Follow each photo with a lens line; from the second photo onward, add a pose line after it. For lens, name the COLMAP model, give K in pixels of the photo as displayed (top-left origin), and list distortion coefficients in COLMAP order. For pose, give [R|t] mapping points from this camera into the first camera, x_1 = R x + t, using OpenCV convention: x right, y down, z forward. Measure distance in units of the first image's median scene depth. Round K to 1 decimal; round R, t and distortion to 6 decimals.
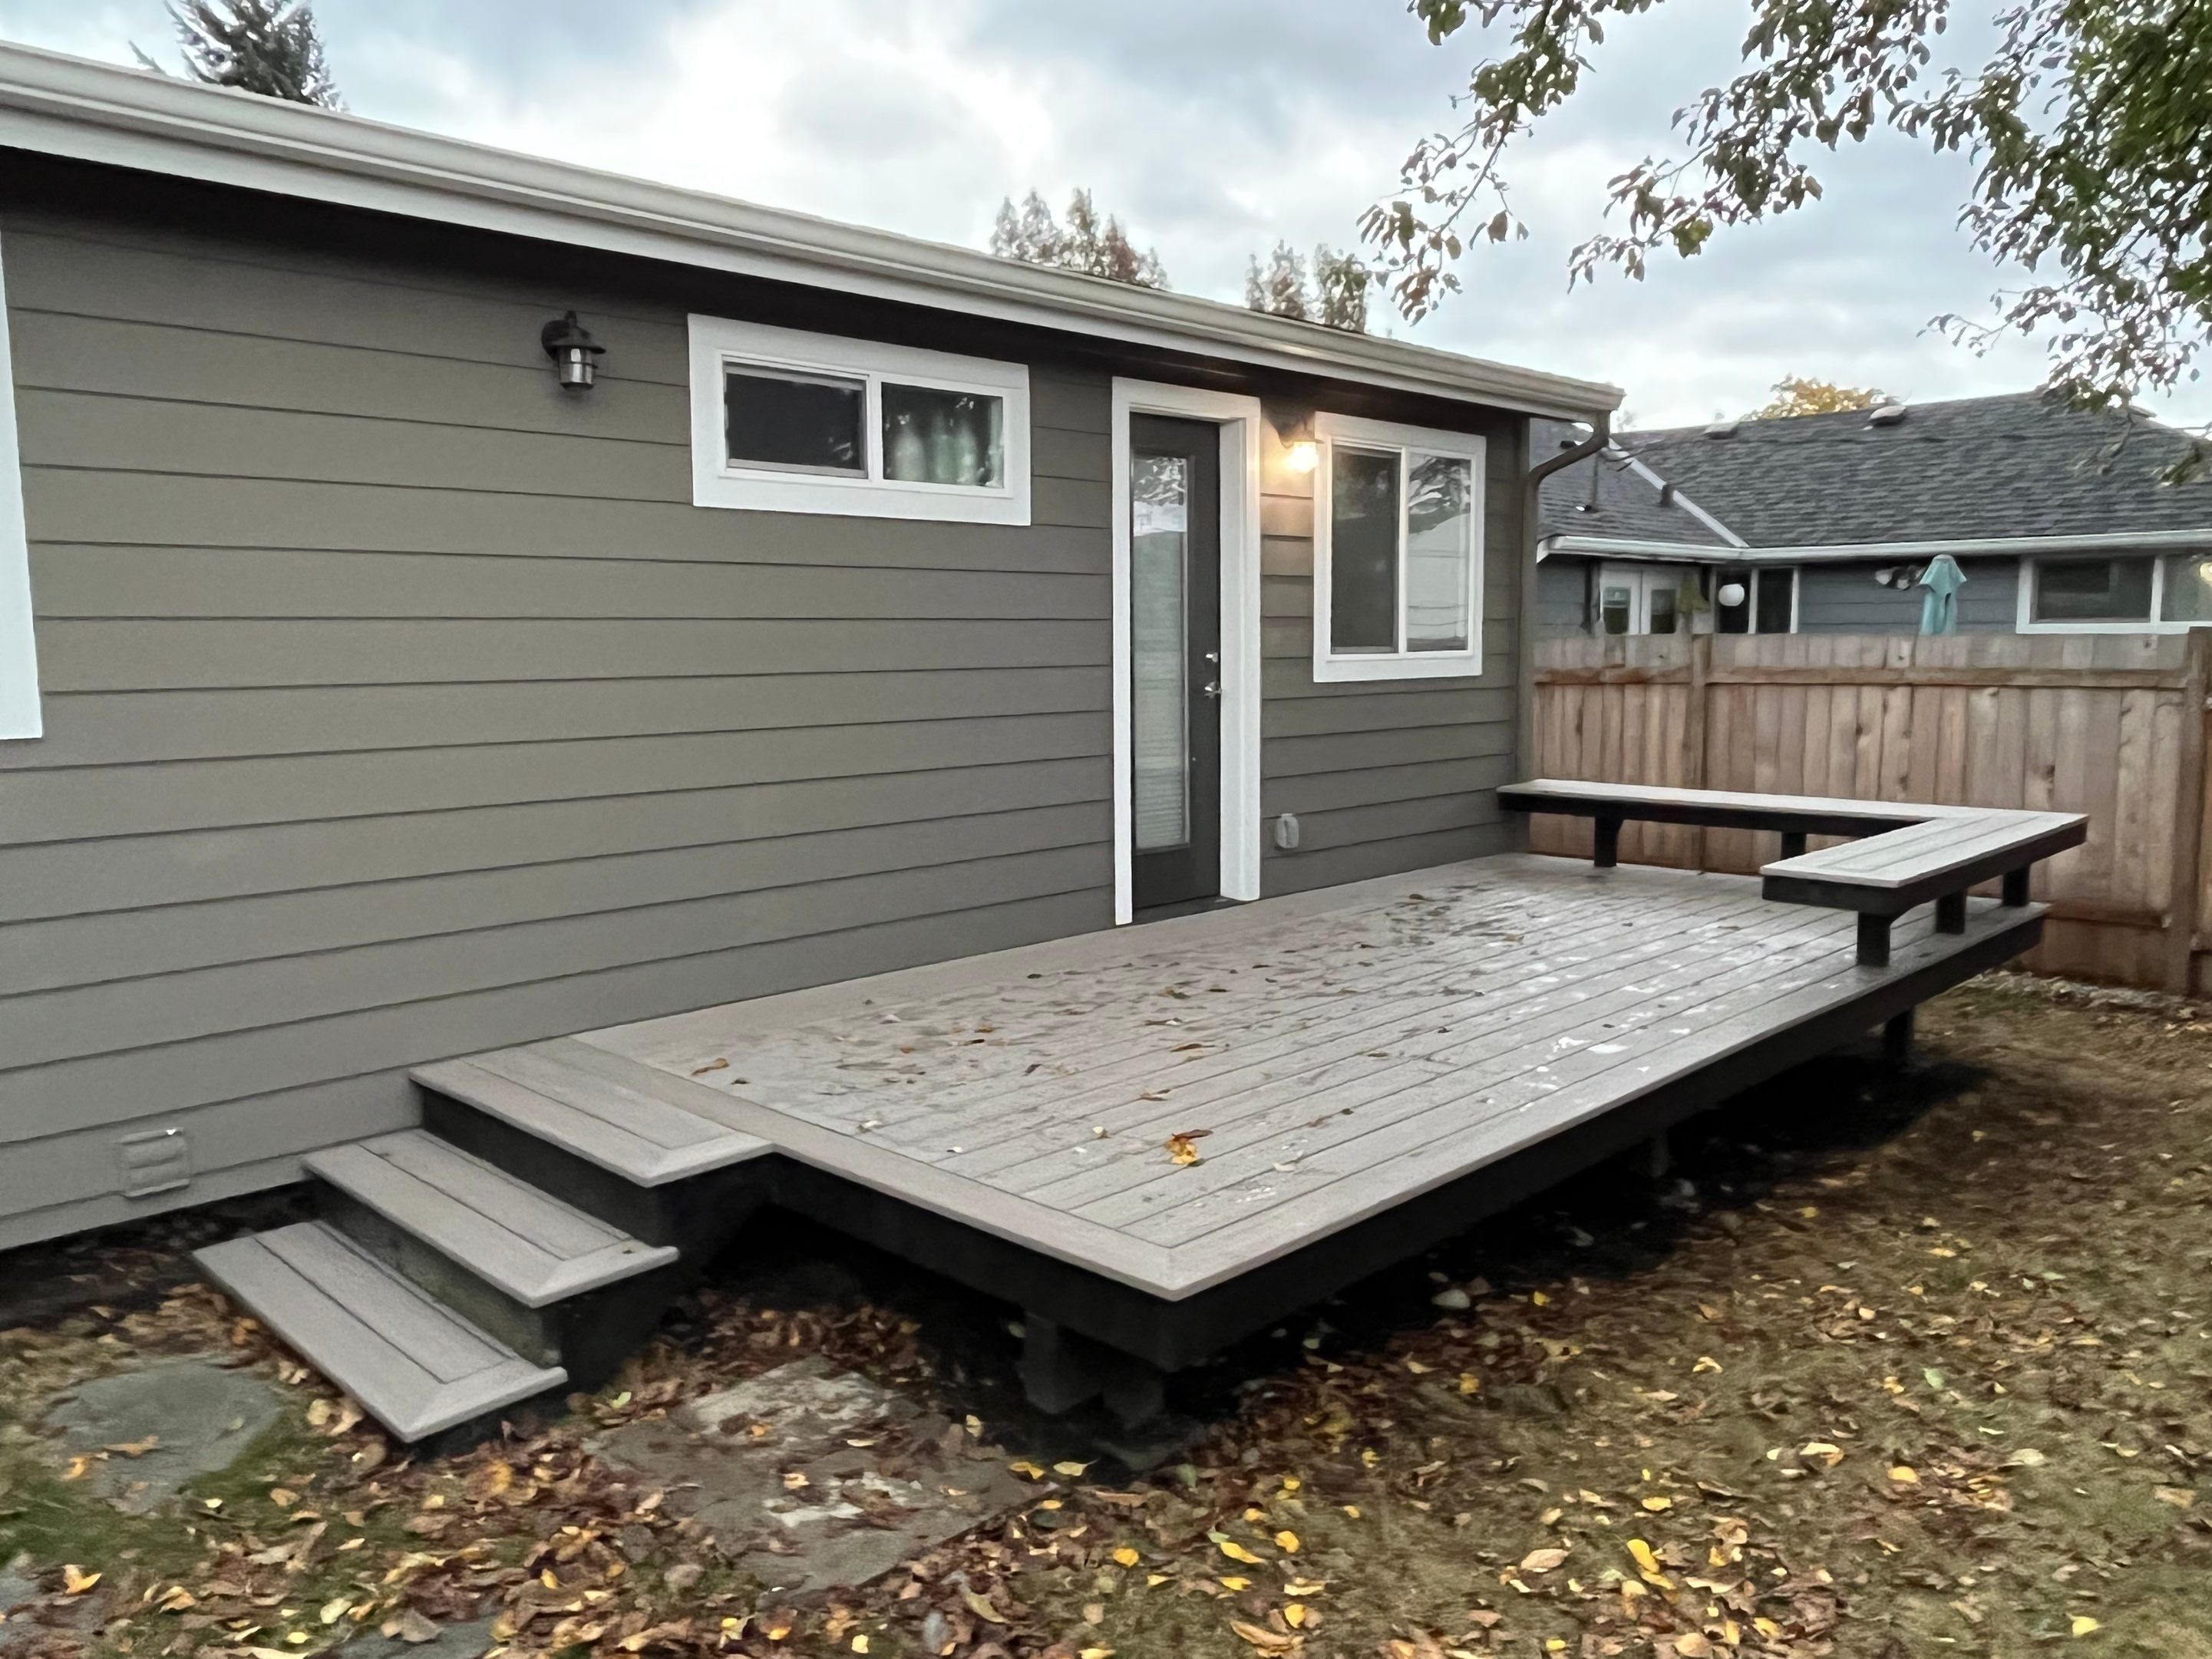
lens RADIAL K [[1593.7, 0, 1100.5], [0, 1593.7, 814.5], [0, 0, 1]] dist [-0.003204, -0.004917]
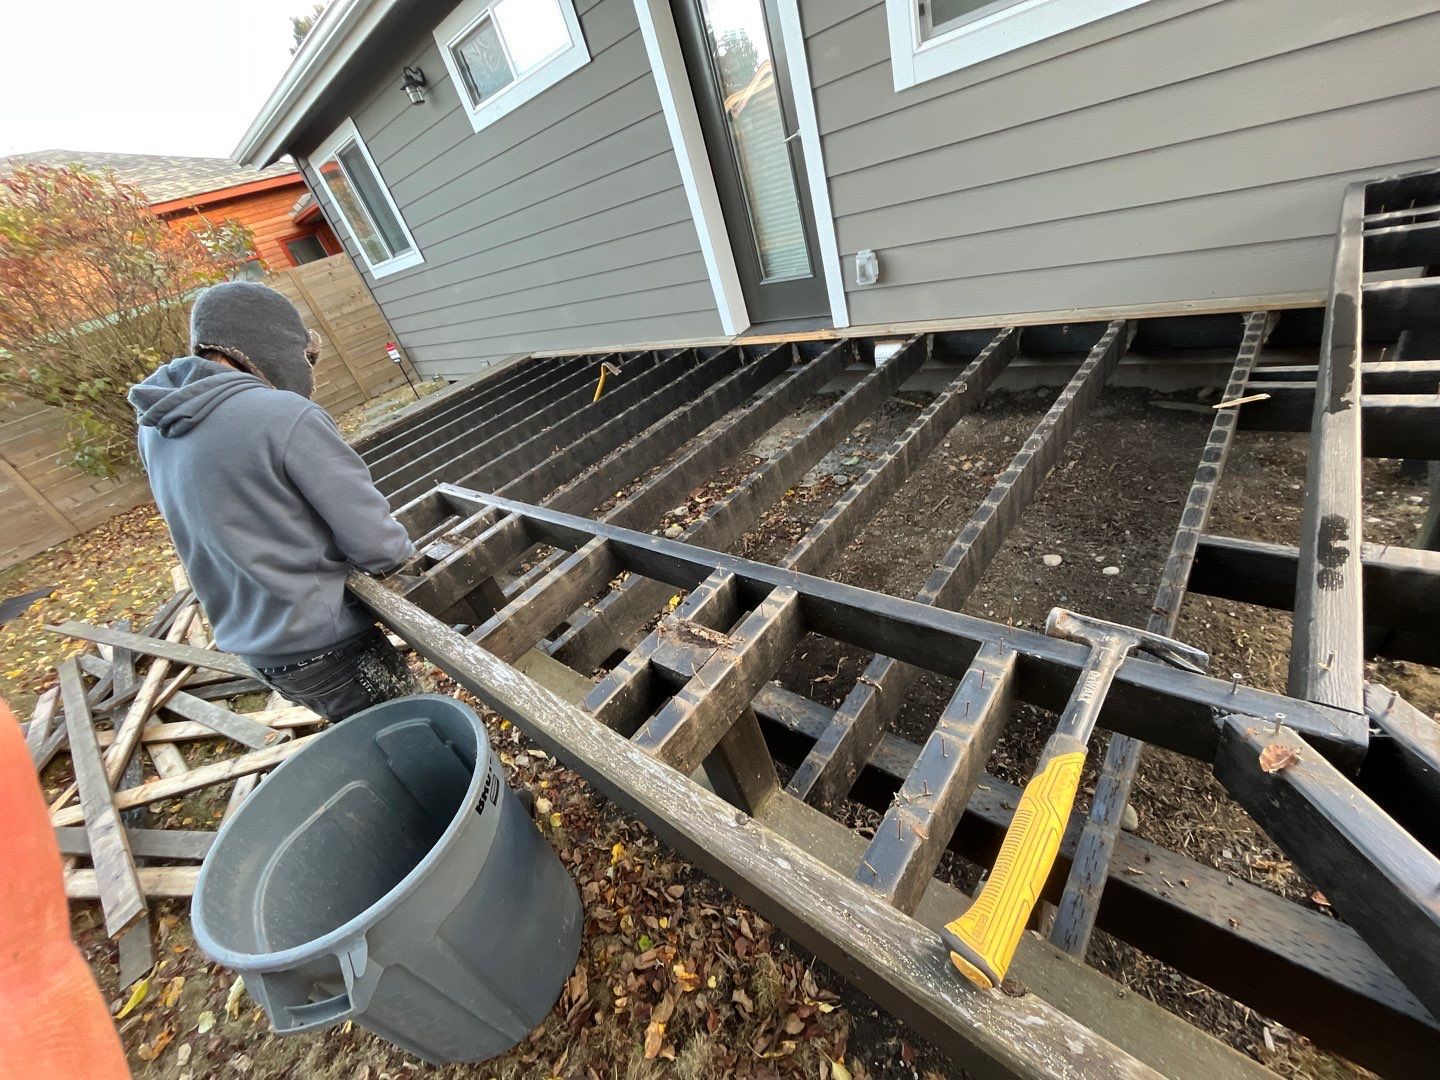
lens RADIAL K [[580.9, 0, 716.9], [0, 580.9, 543.7], [0, 0, 1]] dist [-0.001600, -0.000309]
pose [[0.077998, 0.533761, -0.842031, 0.577262], [0.171887, 0.824756, 0.538732, -0.069845], [0.982024, -0.186754, -0.027417, 0.911481]]
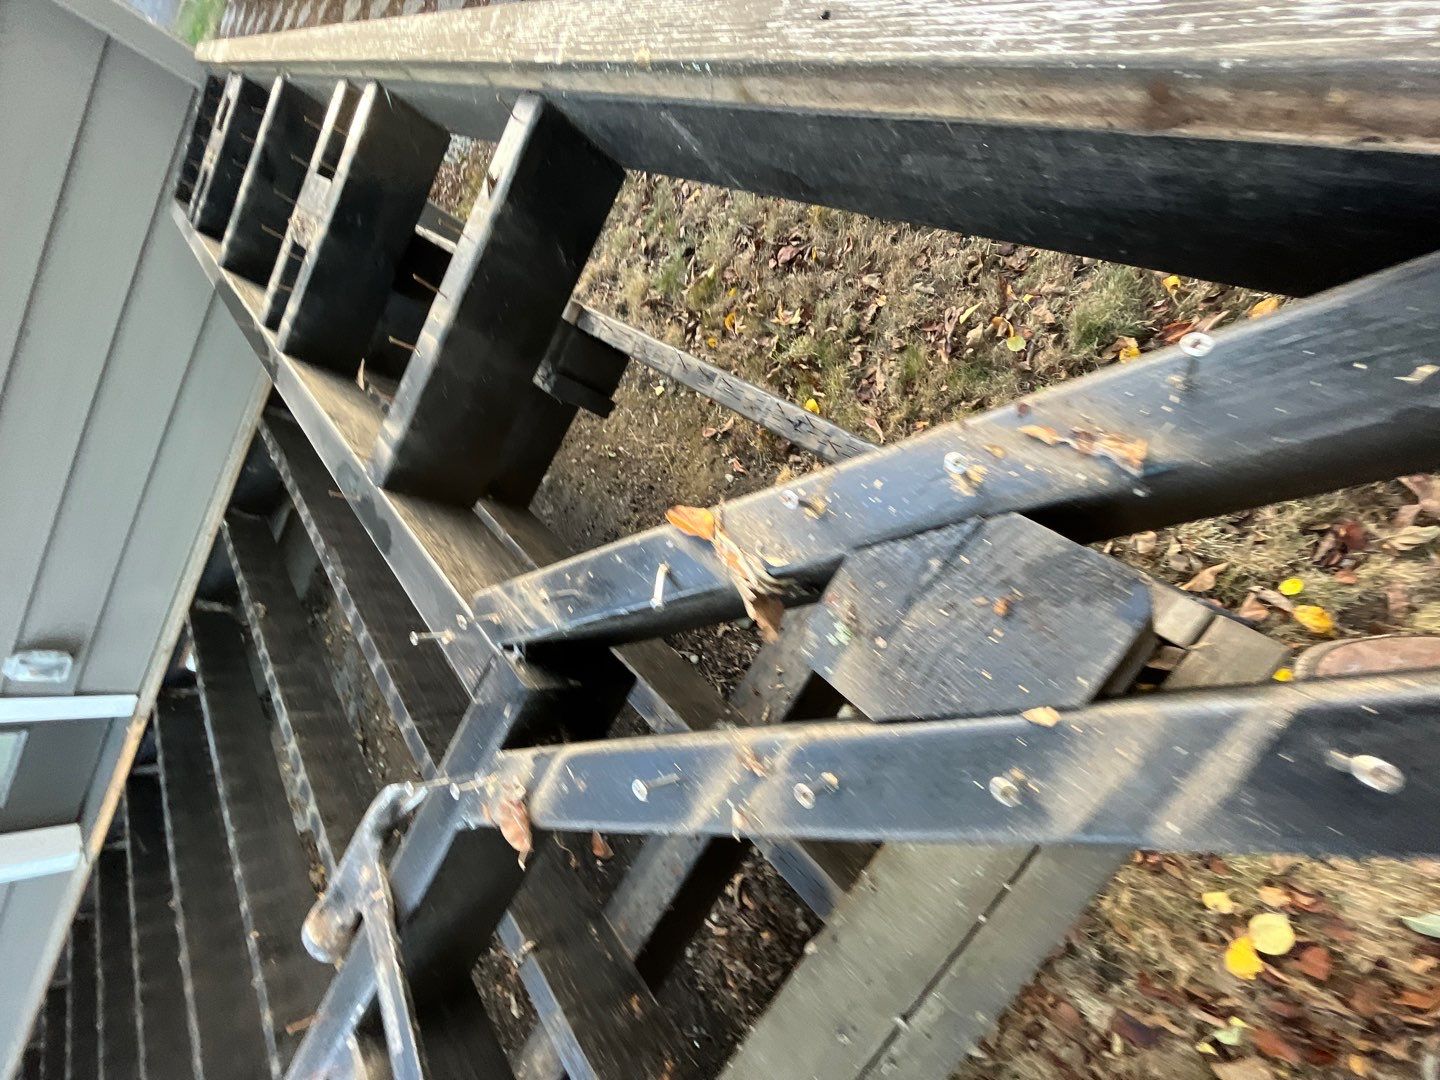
lens RADIAL K [[580.9, 0, 716.9], [0, 580.9, 543.7], [0, 0, 1]] dist [-0.001600, -0.000309]
pose [[0.804860, -0.254580, -0.536087, 0.577288], [0.591271, 0.266380, 0.761210, -0.026006], [-0.050986, -0.929640, 0.364924, 0.977388]]
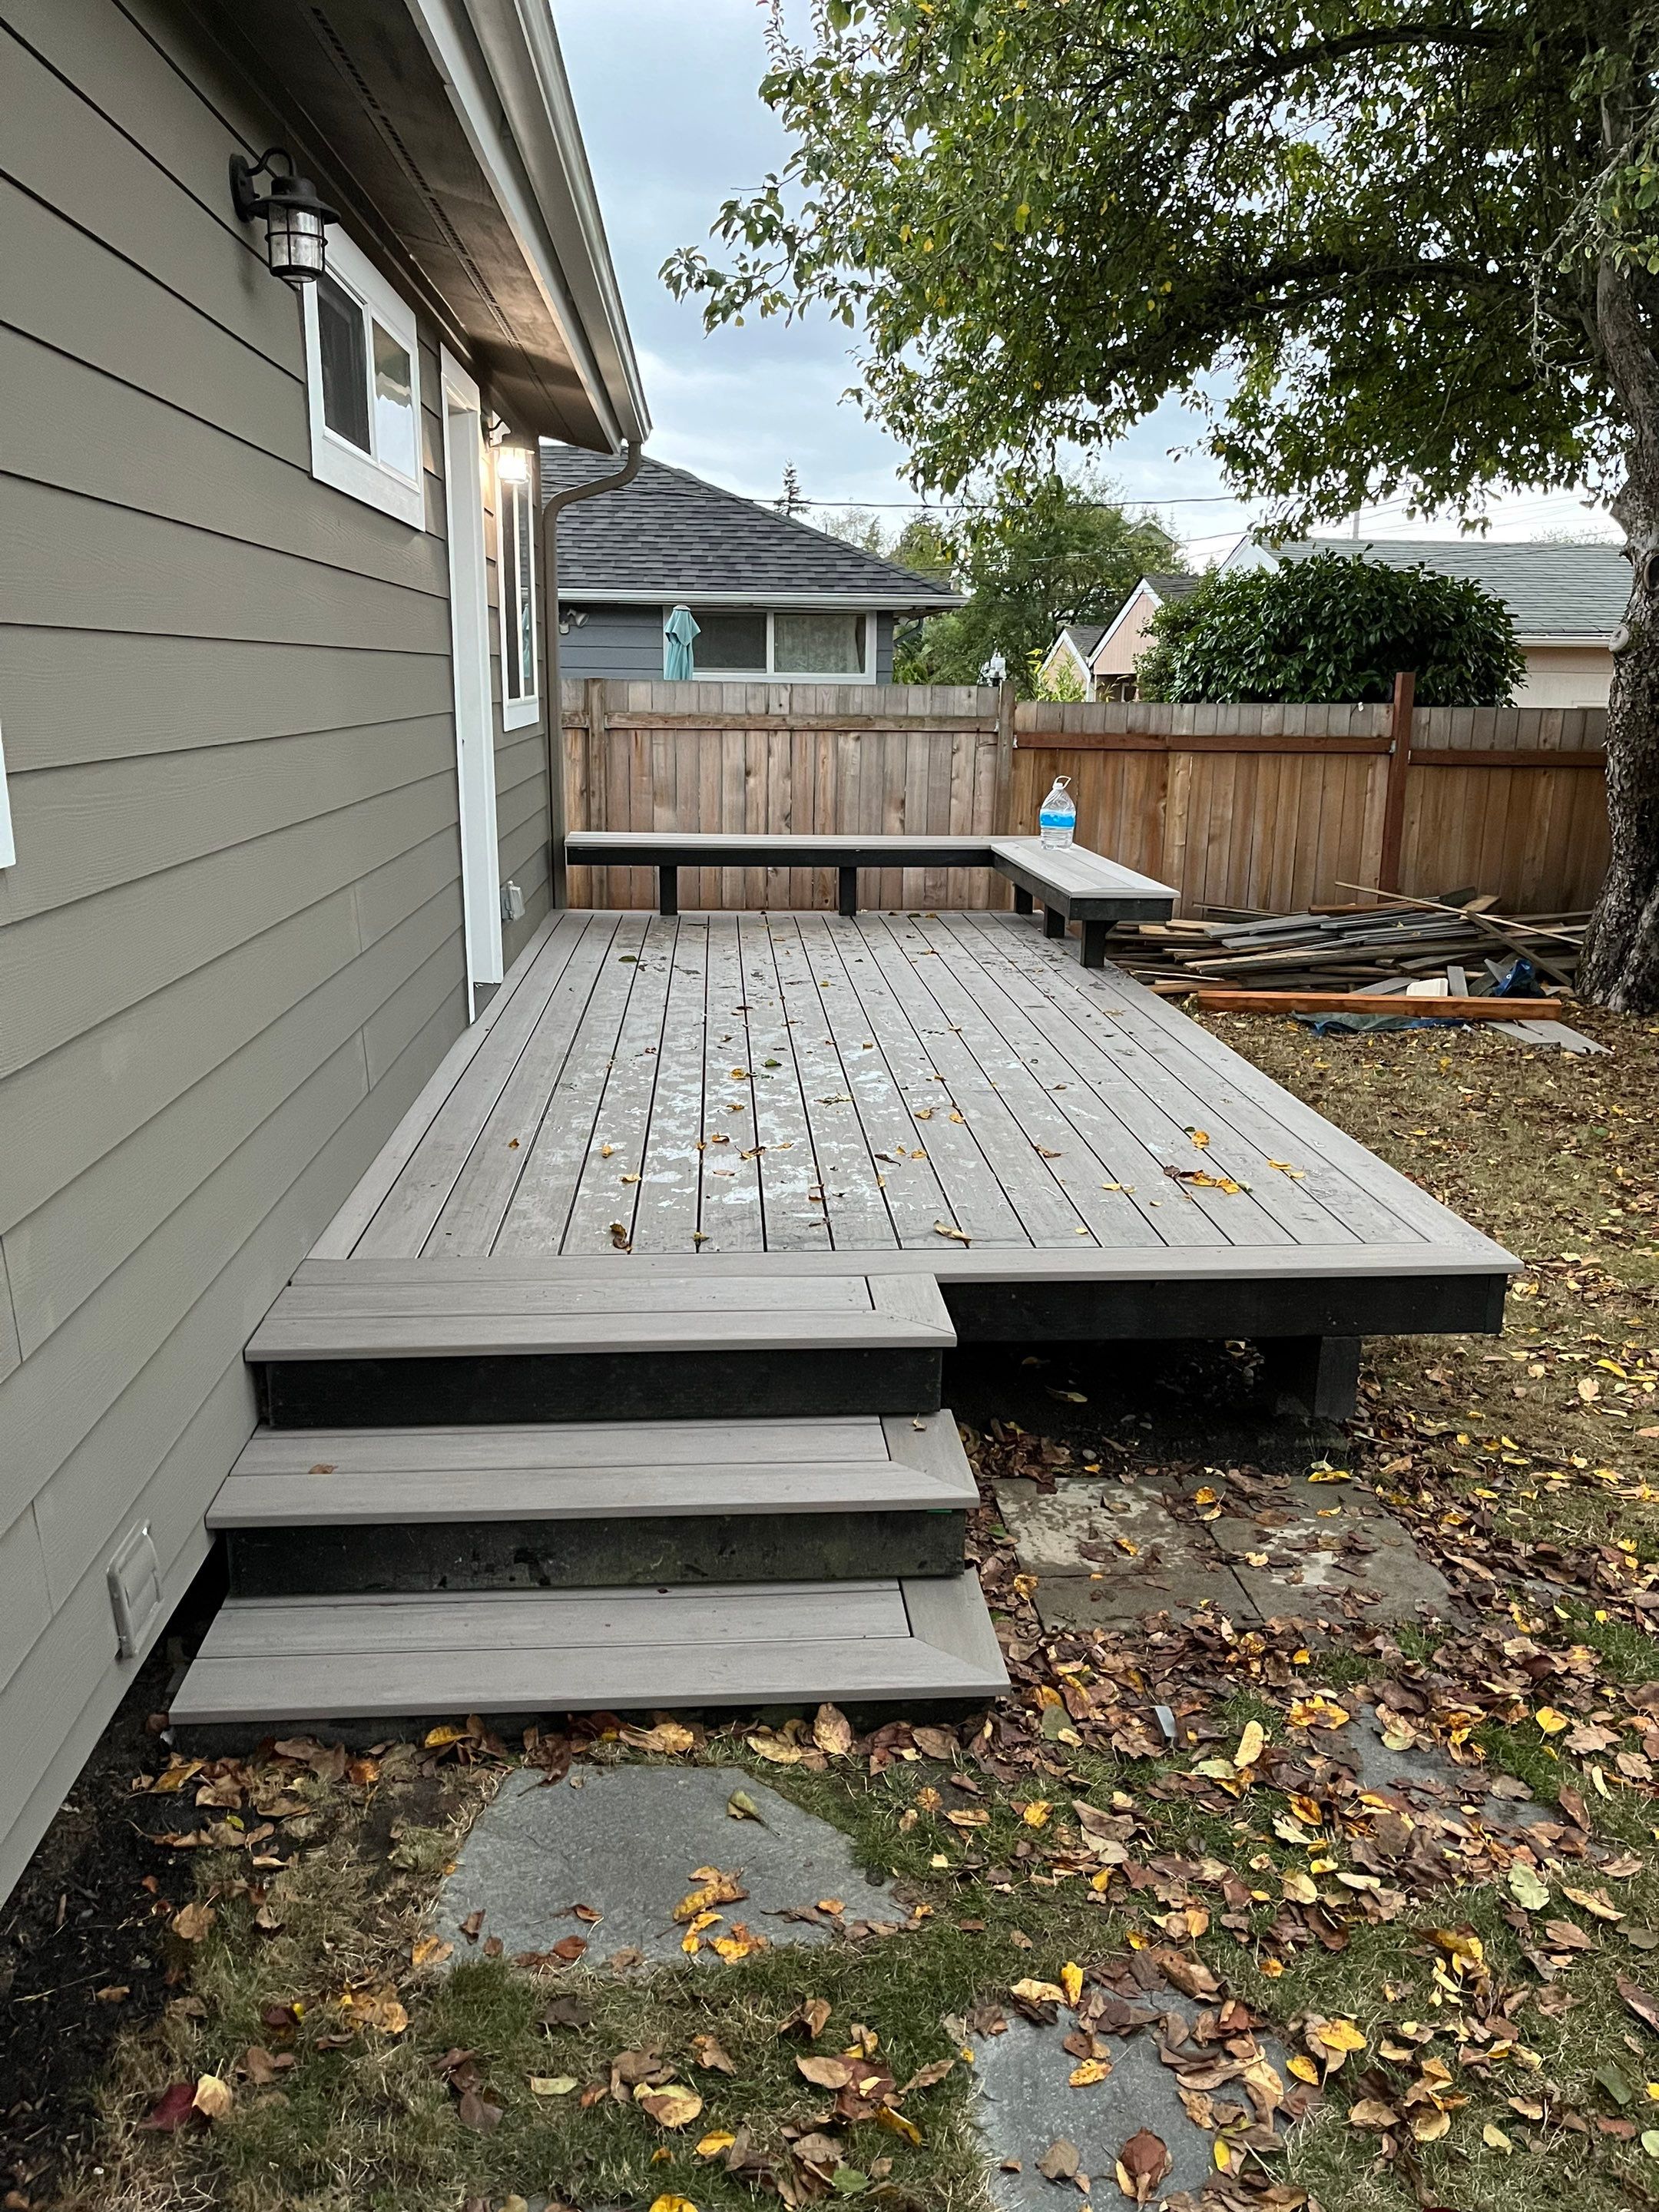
lens RADIAL K [[1674.7, 0, 831.2], [0, 1674.7, 1112.2], [0, 0, 1]] dist [0.038402, -0.043504]
pose [[0.657256, -0.173833, 0.733346, -0.504243], [0.065554, 0.982535, 0.174149, -0.027125], [-0.750811, -0.066387, 0.657172, 0.241567]]
